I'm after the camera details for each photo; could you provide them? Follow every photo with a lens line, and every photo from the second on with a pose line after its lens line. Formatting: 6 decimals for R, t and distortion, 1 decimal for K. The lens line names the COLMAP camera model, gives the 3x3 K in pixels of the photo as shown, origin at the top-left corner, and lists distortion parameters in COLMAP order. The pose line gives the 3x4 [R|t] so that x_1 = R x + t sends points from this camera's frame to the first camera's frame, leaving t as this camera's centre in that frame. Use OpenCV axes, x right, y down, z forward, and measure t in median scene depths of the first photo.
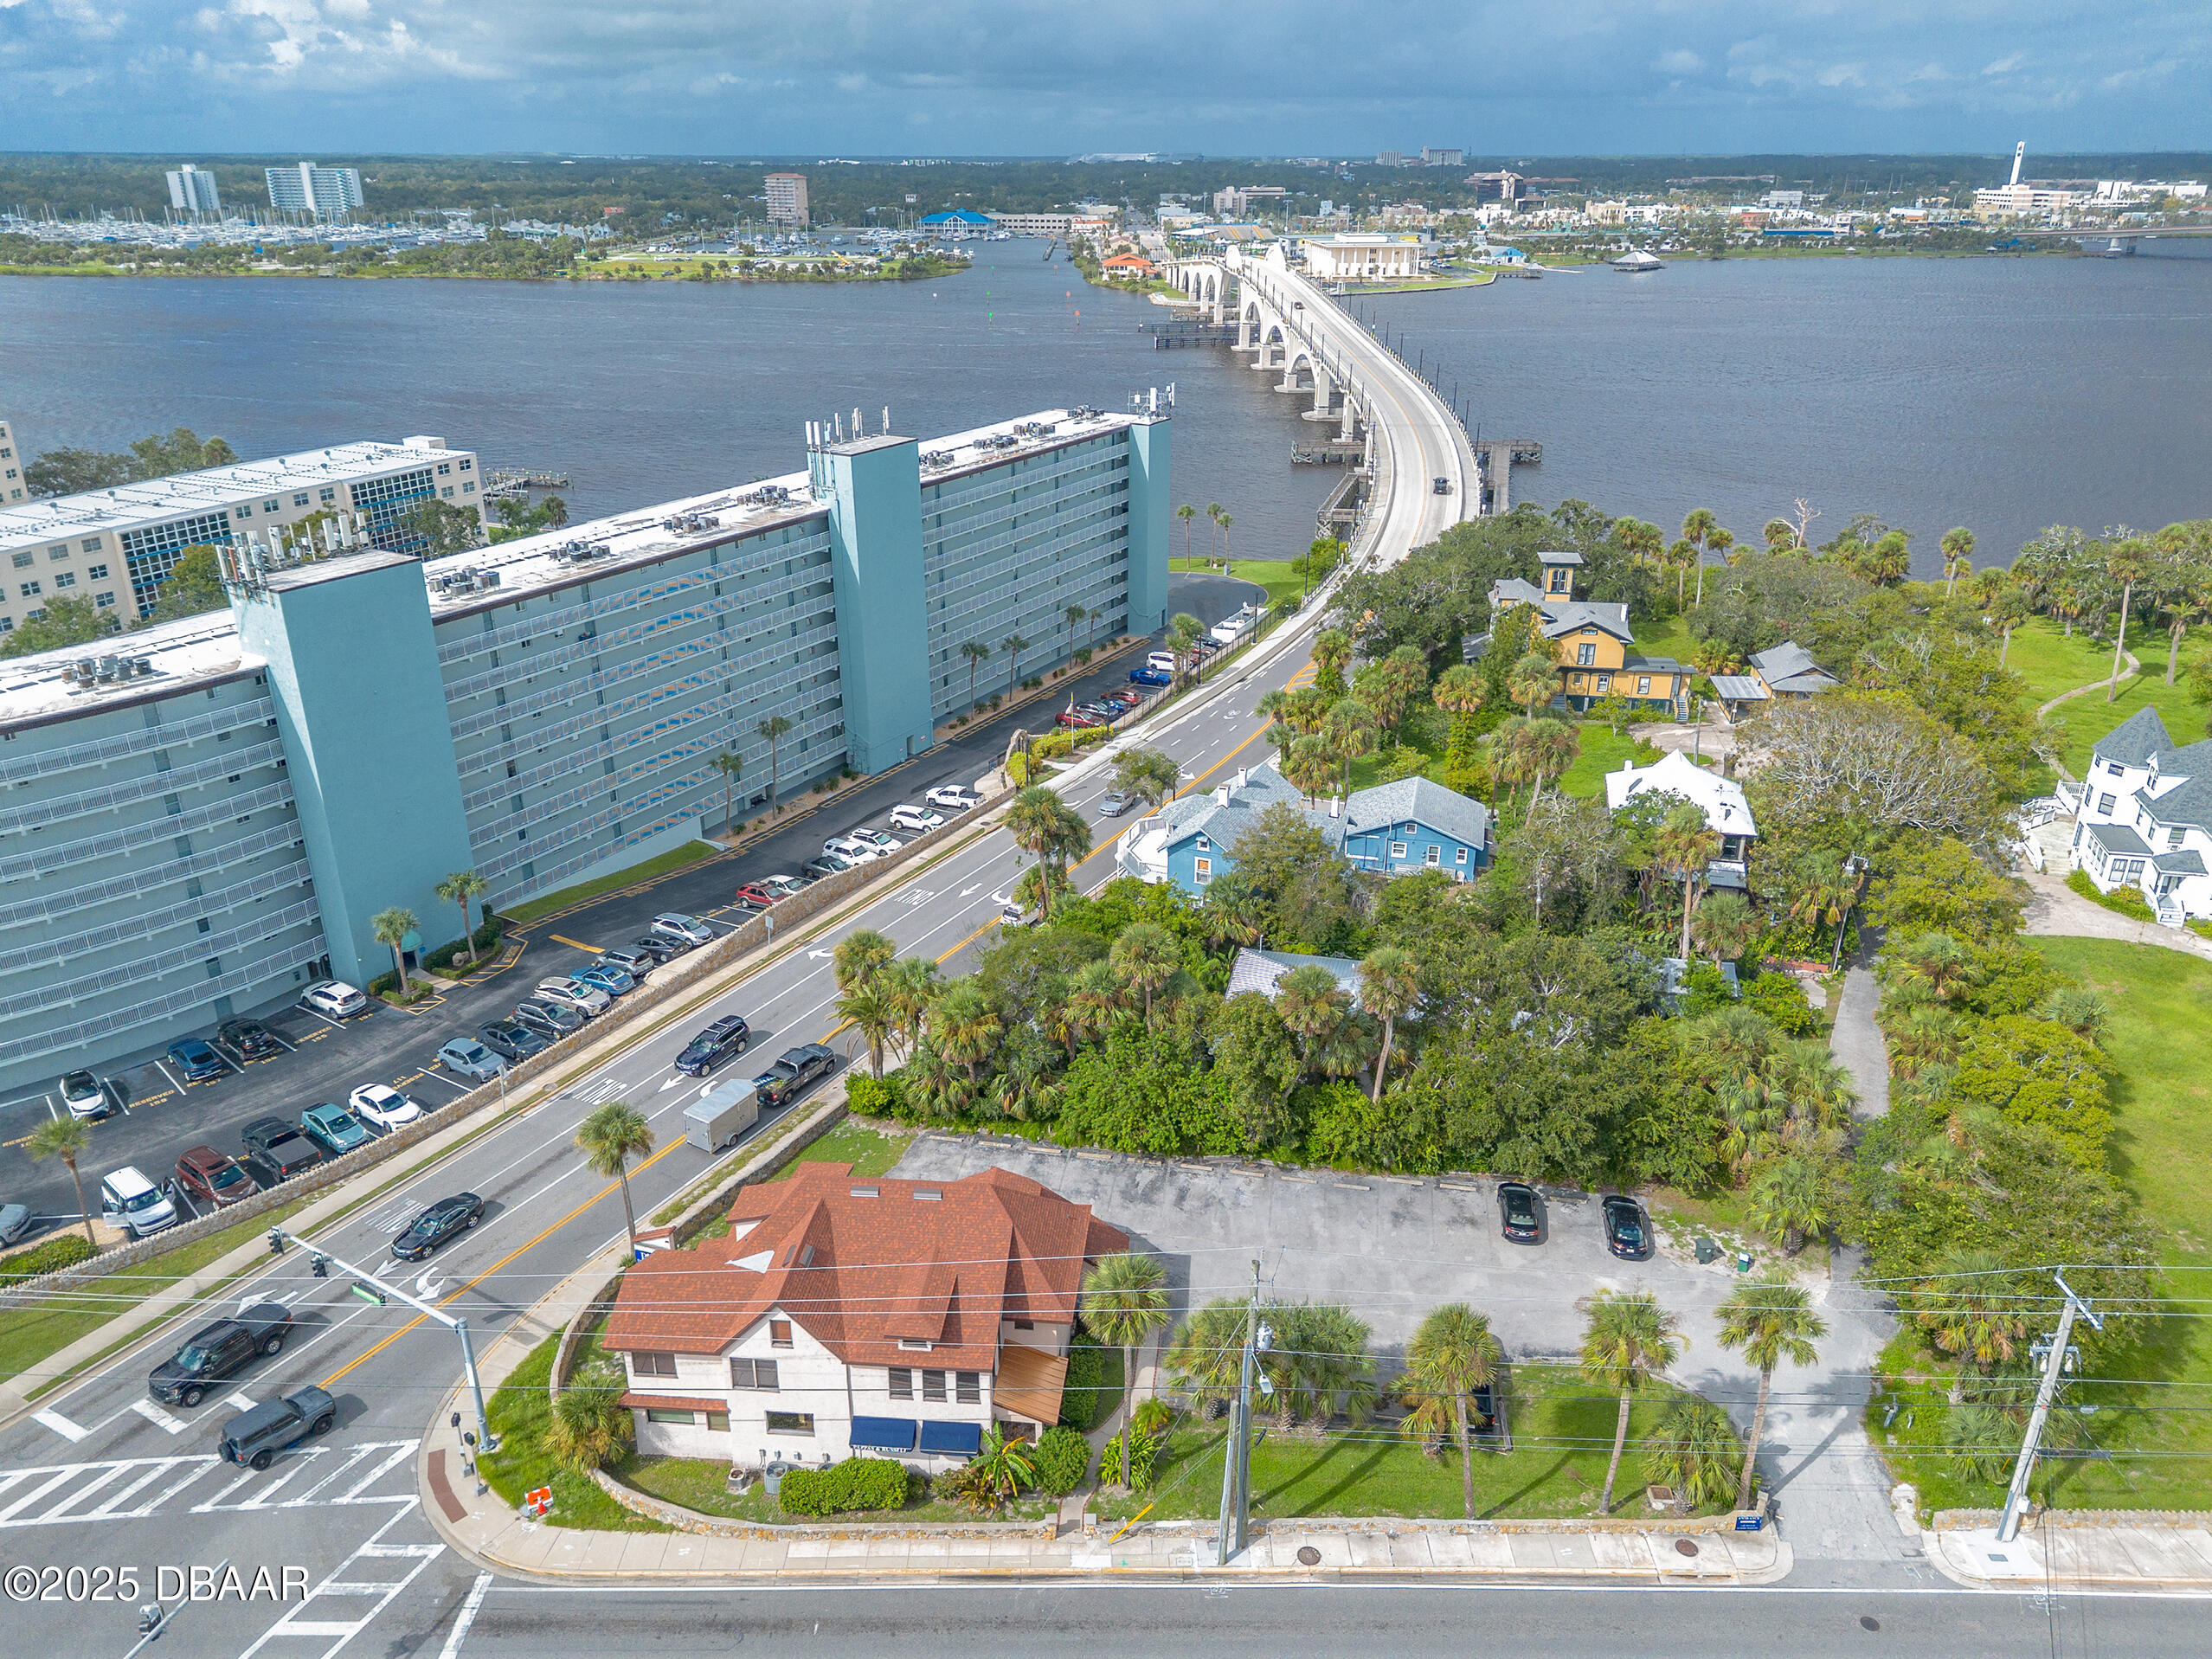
lens RADIAL K [[1561.8, 0, 1104.1], [0, 1561.8, 863.7], [0, 0, 1]] dist [0.073909, -0.071667]
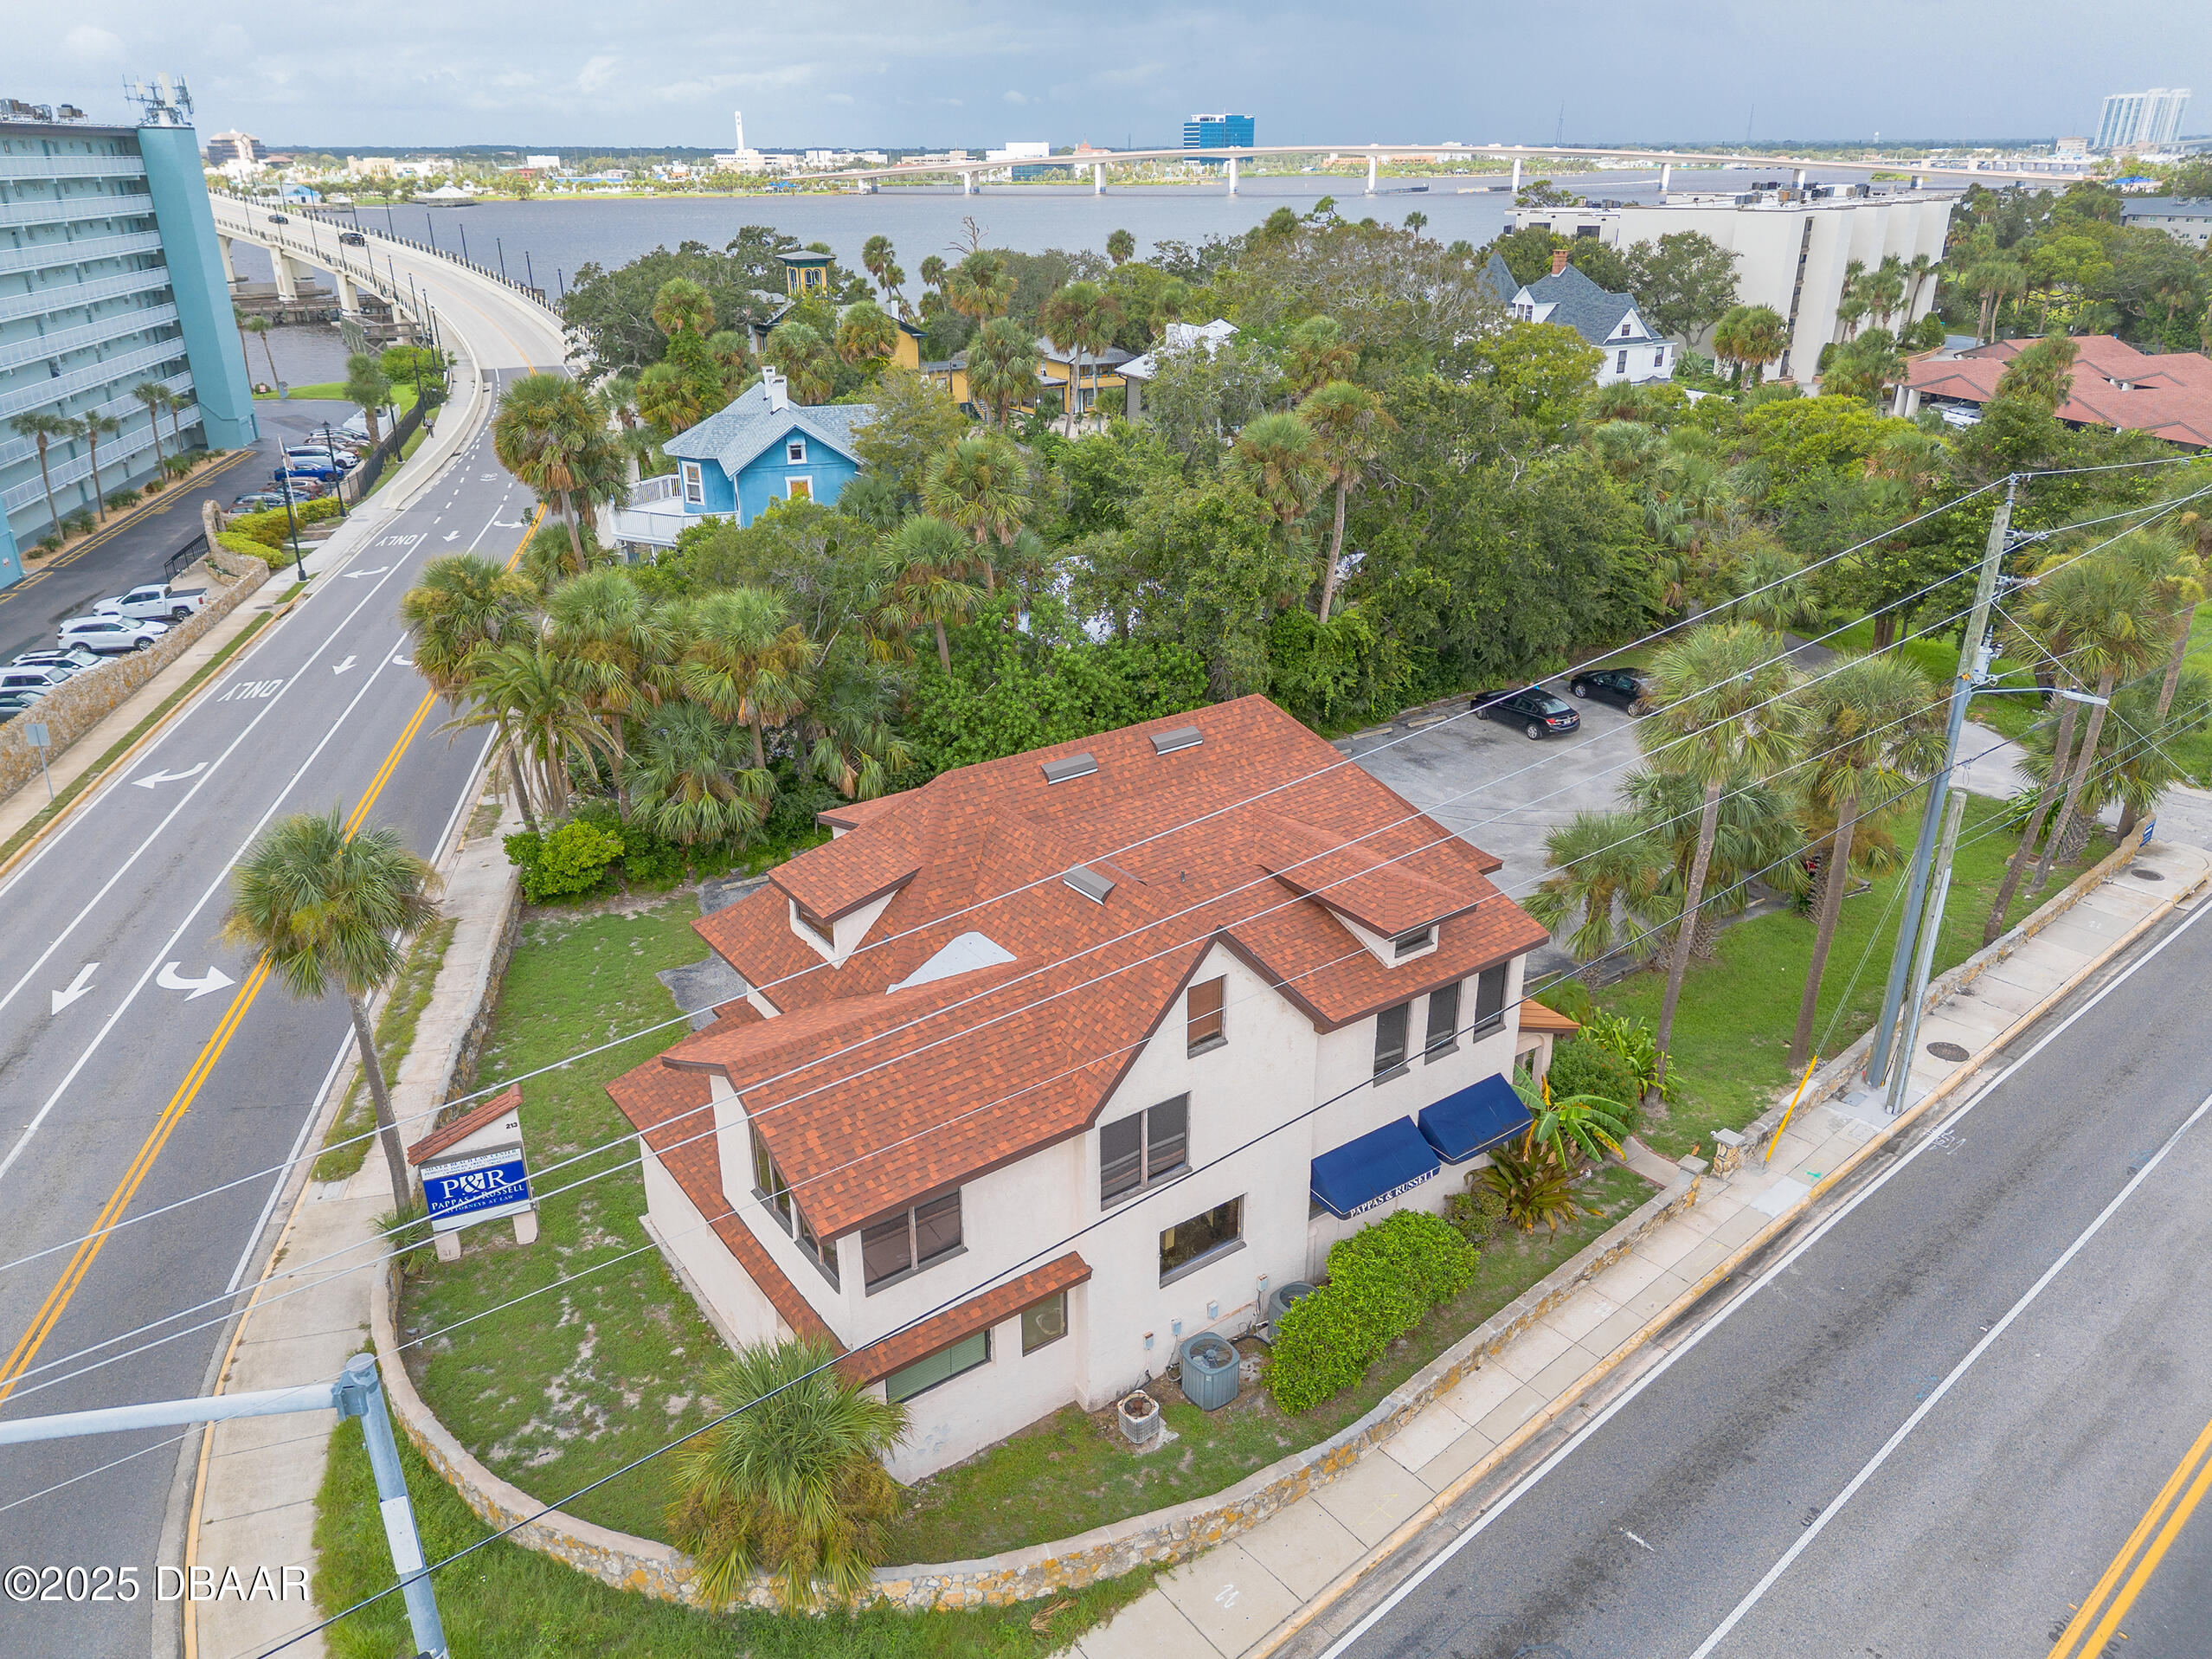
lens RADIAL K [[1561.8, 0, 1104.1], [0, 1561.8, 863.7], [0, 0, 1]] dist [0.073909, -0.071667]
pose [[0.757103, -0.277705, 0.591333, -0.454064], [0.275824, 0.956402, 0.096004, 0.207821], [-0.592213, 0.090419, 0.800692, 0.665430]]
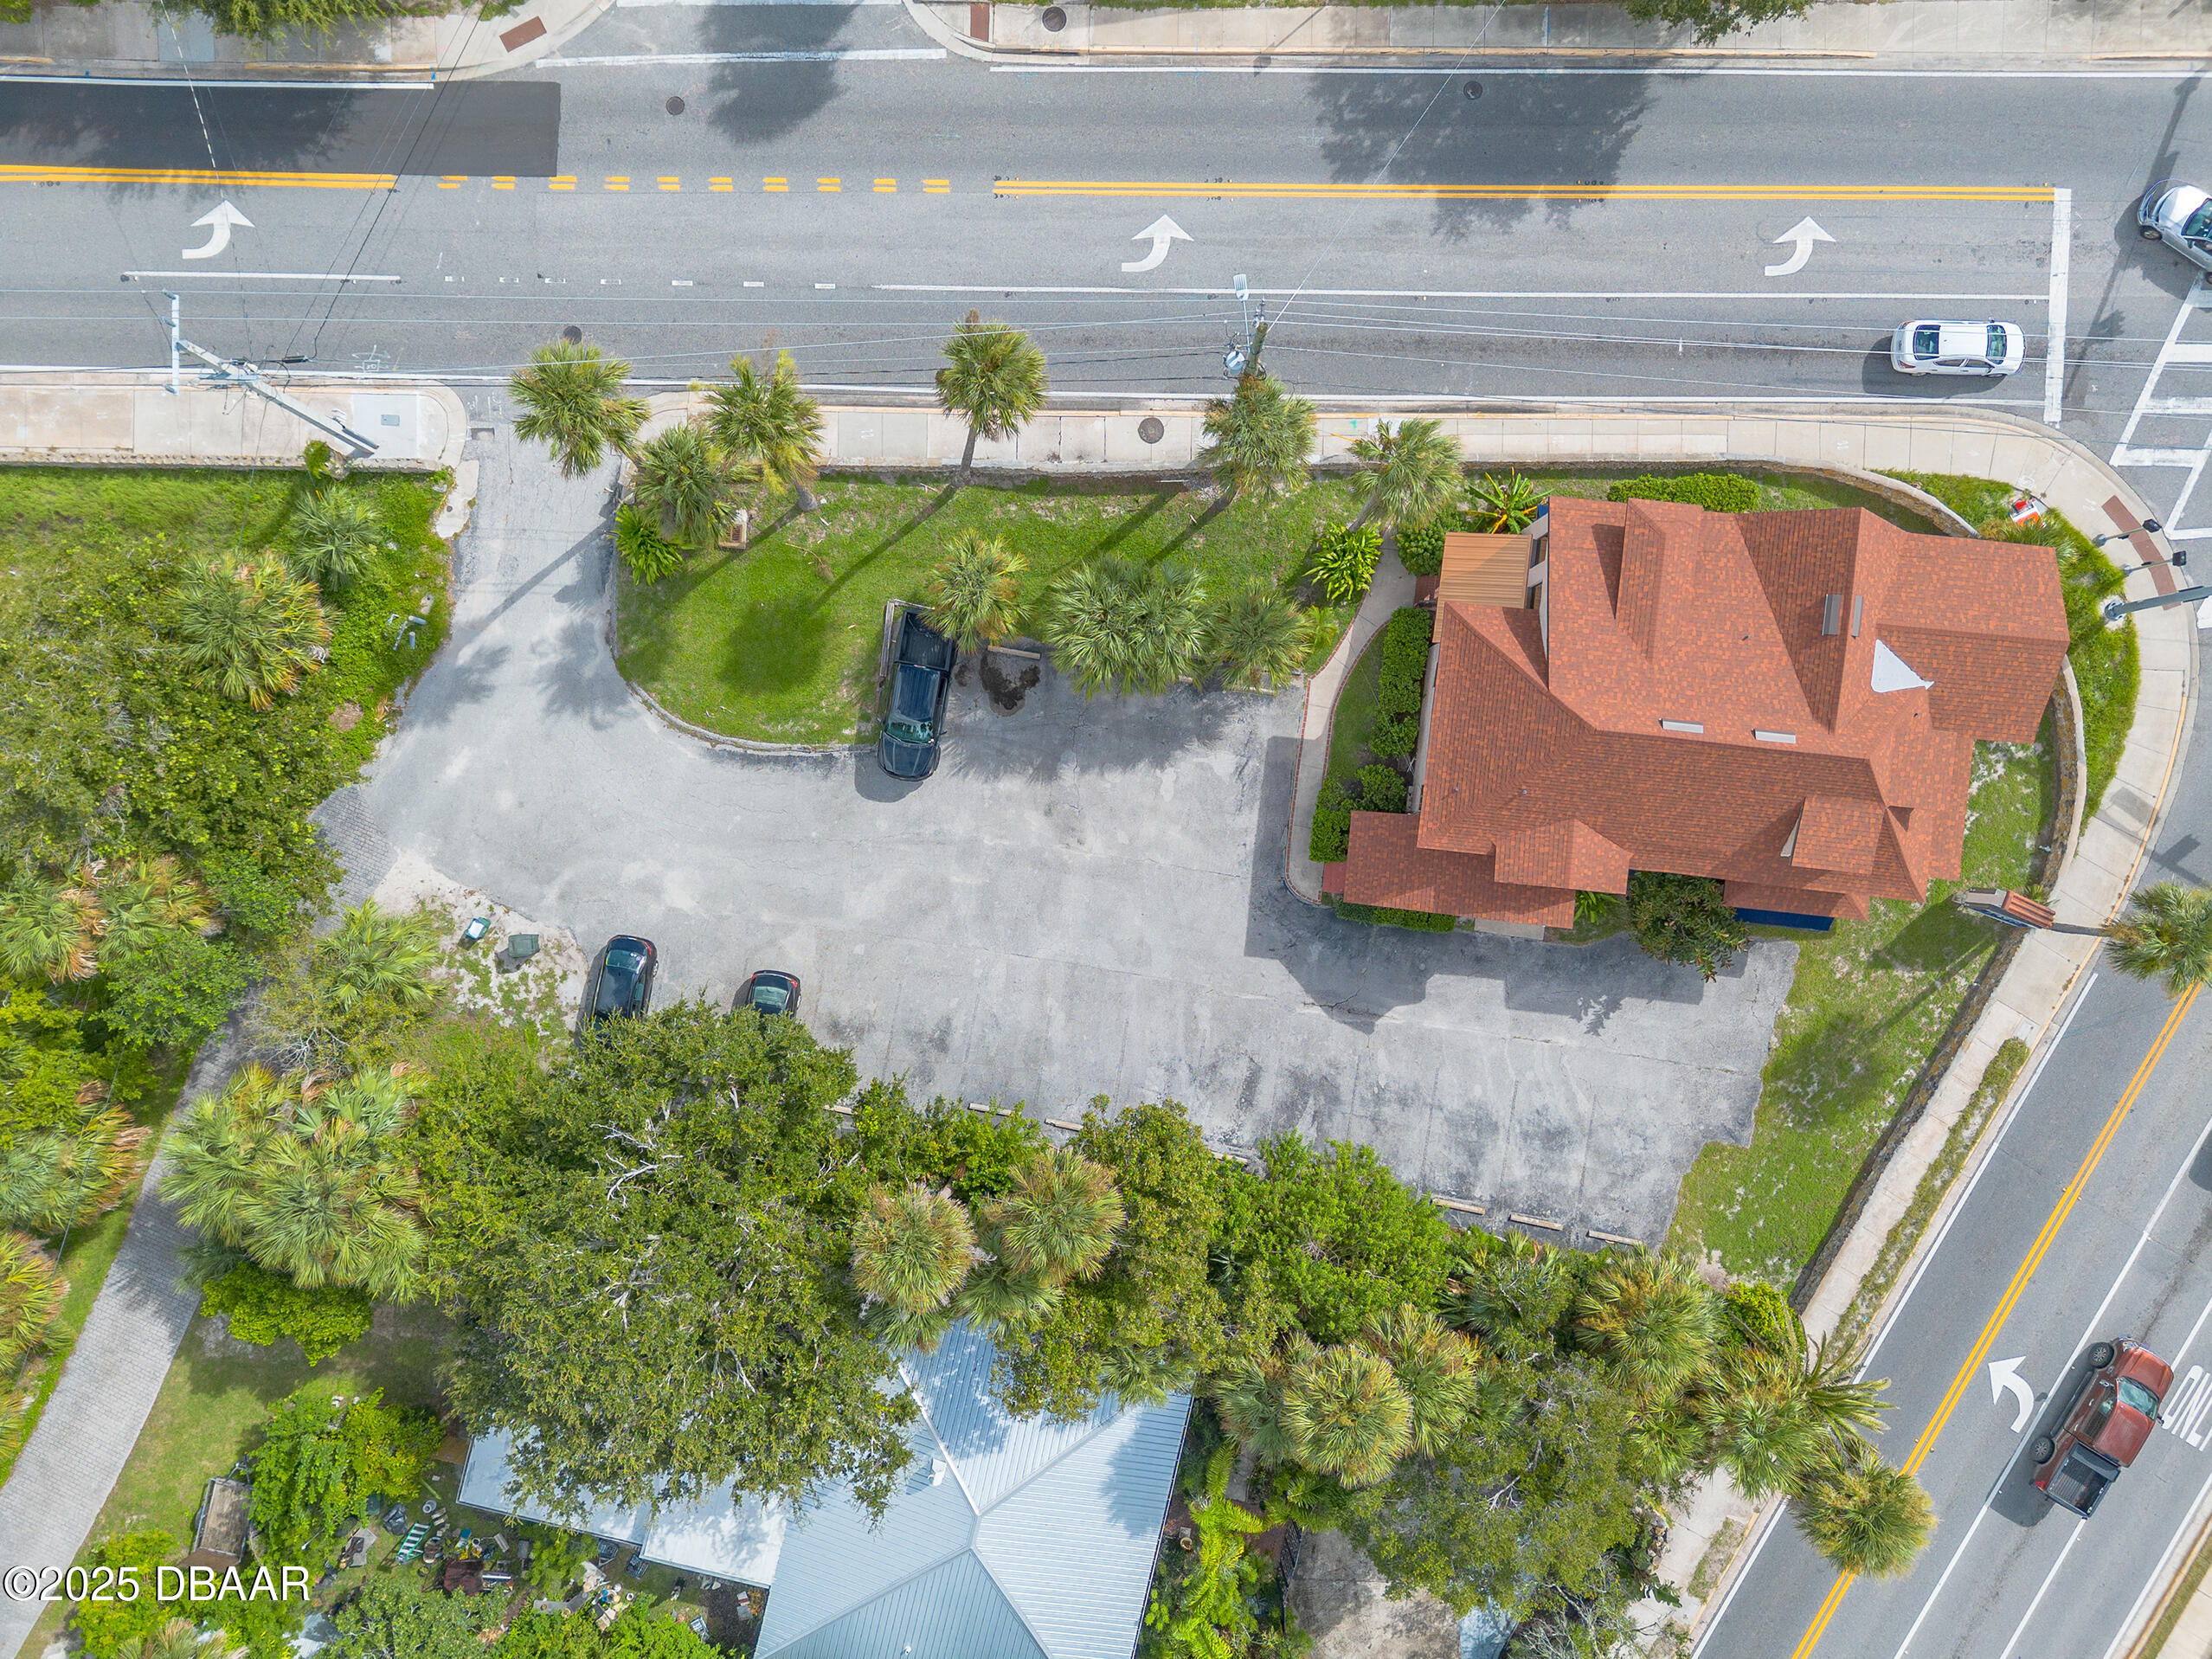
lens RADIAL K [[1561.8, 0, 1104.1], [0, 1561.8, 863.7], [0, 0, 1]] dist [0.073909, -0.071667]
pose [[-0.999921, -0.011760, -0.004434, 0.151950], [0.000822, -0.413277, 0.910605, -0.472294], [-0.012541, 0.910530, 0.413254, 0.823249]]
